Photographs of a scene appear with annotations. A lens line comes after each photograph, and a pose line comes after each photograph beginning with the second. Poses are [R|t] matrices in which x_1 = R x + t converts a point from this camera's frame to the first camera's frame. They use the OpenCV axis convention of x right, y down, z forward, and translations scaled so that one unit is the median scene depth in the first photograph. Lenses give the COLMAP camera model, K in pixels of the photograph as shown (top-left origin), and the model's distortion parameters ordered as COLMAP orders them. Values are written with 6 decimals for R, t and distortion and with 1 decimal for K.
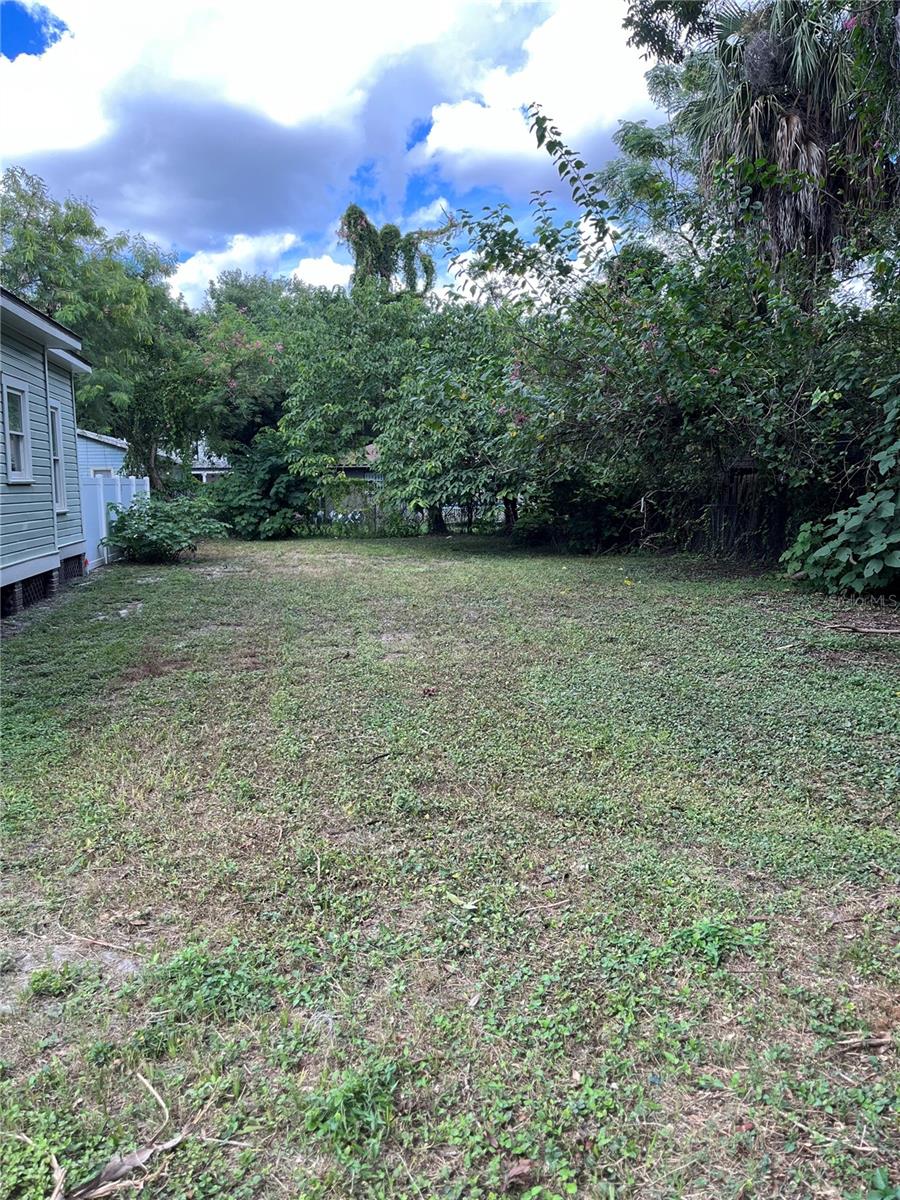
lens RADIAL K [[959.4, 0, 456.2], [0, 959.4, 618.0], [0, 0, 1]] dist [0.066686, -0.097006]
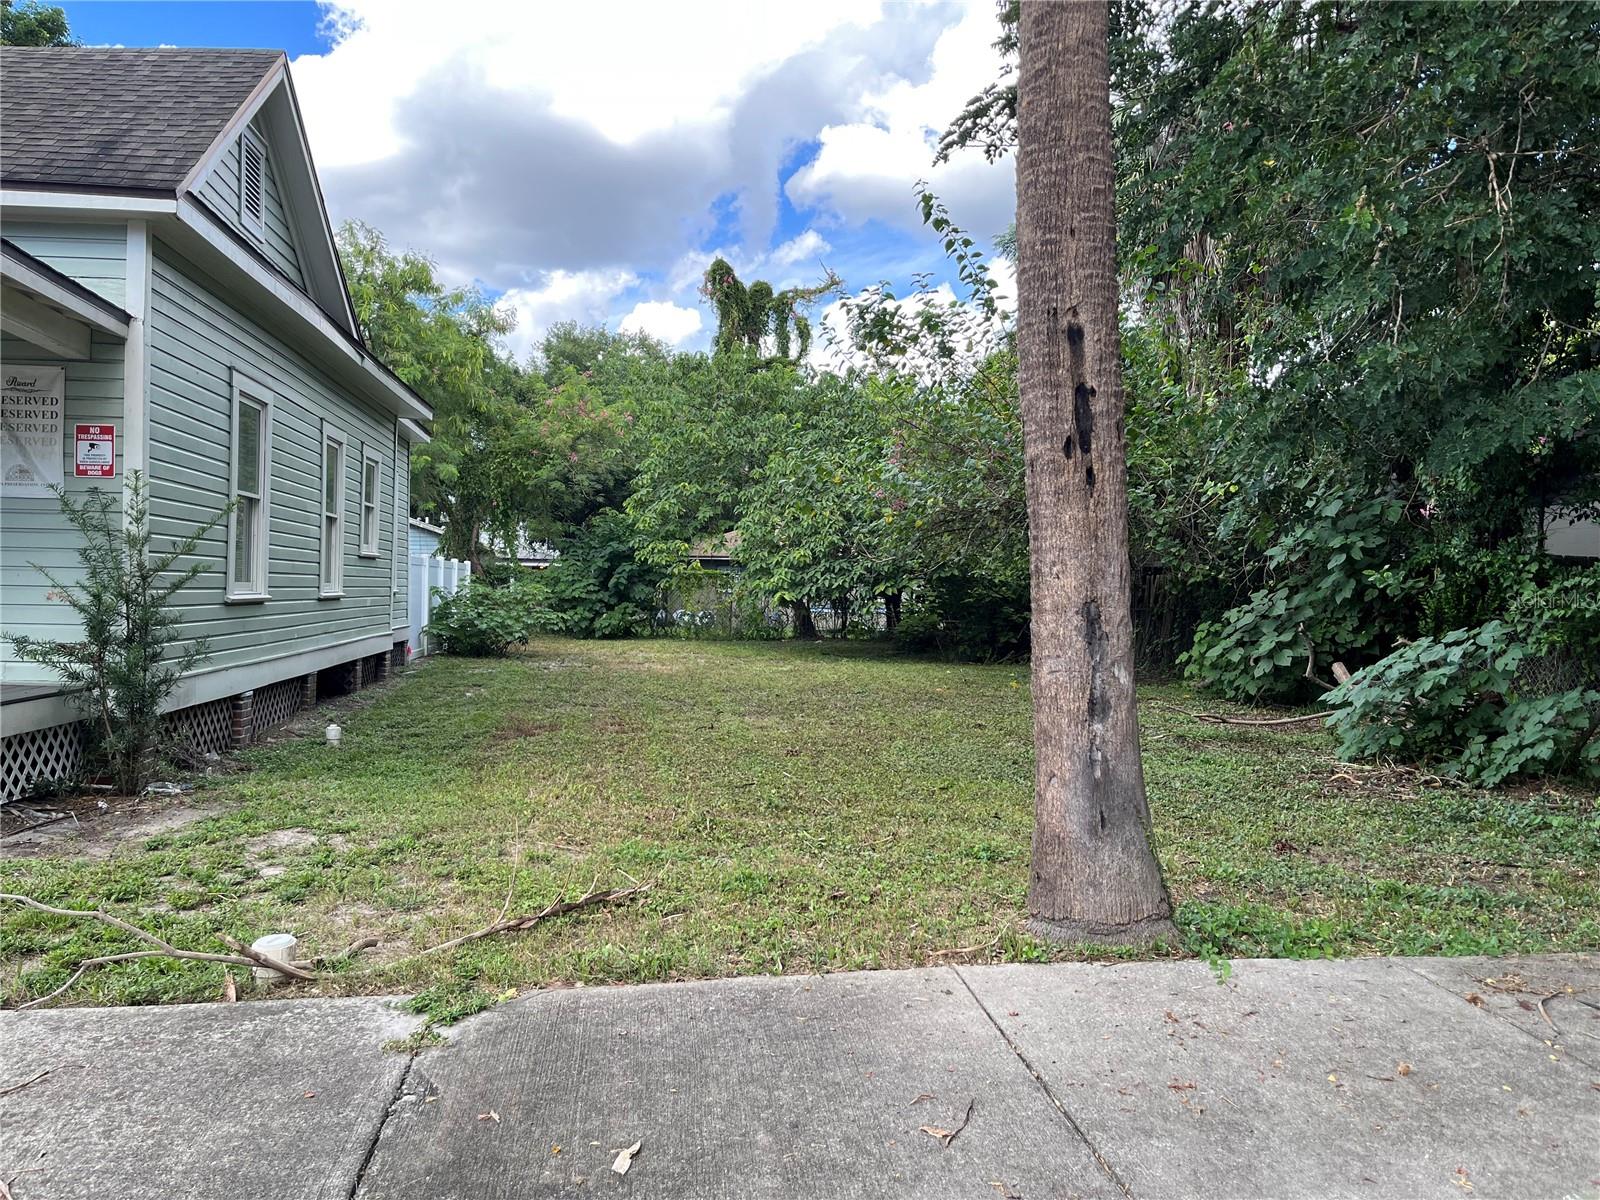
lens RADIAL K [[1279.2, 0, 793.8], [0, 1279.2, 614.8], [0, 0, 1]] dist [0.066686, -0.097006]
pose [[0.999171, 0.028904, -0.028664, 0.005056], [-0.032111, 0.992421, -0.118614, 0.051644], [0.025018, 0.119436, 0.992527, -0.226506]]
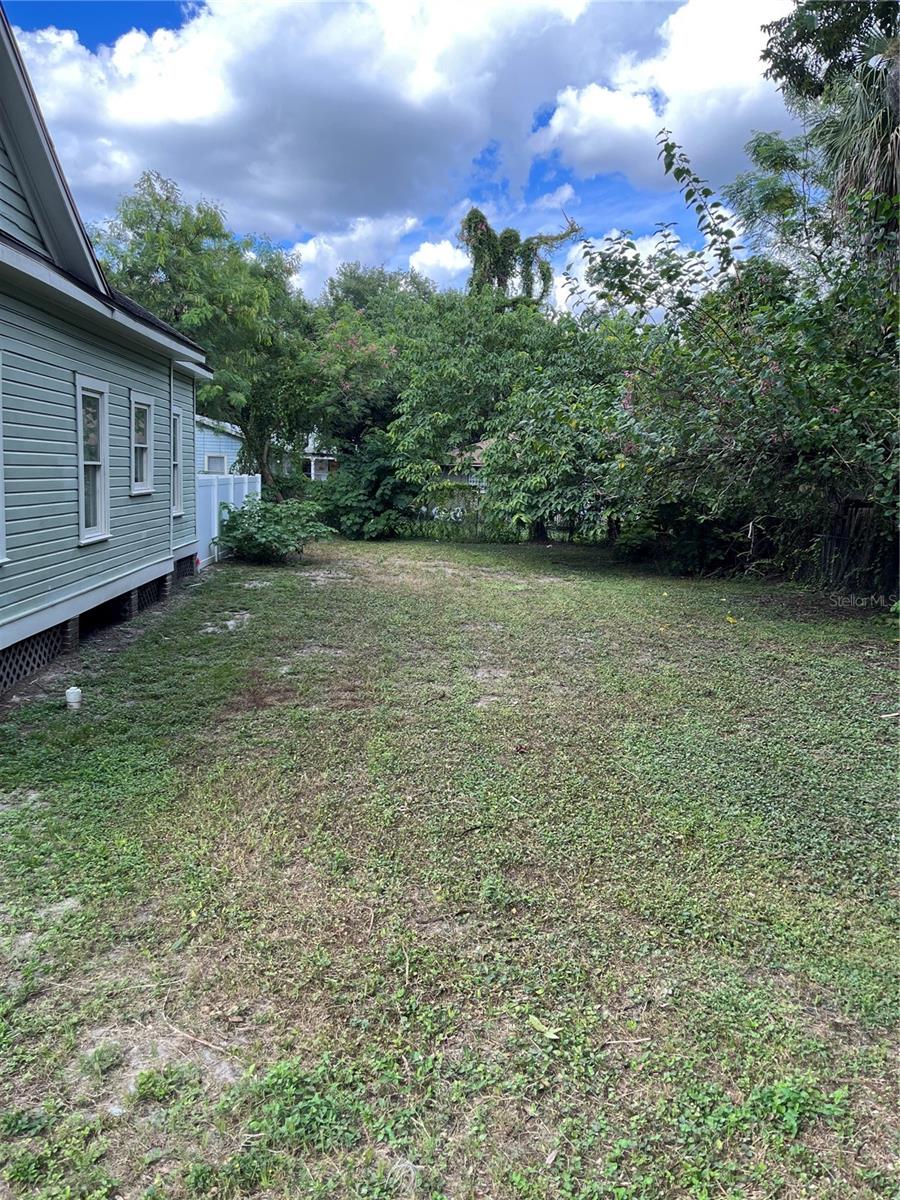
lens RADIAL K [[959.4, 0, 465.7], [0, 959.4, 621.4], [0, 0, 1]] dist [0.066686, -0.097006]
pose [[0.994253, 0.061055, -0.087933, -0.003392], [-0.059737, 0.998060, 0.017544, -0.039158], [0.088834, -0.012190, 0.995972, -0.006164]]
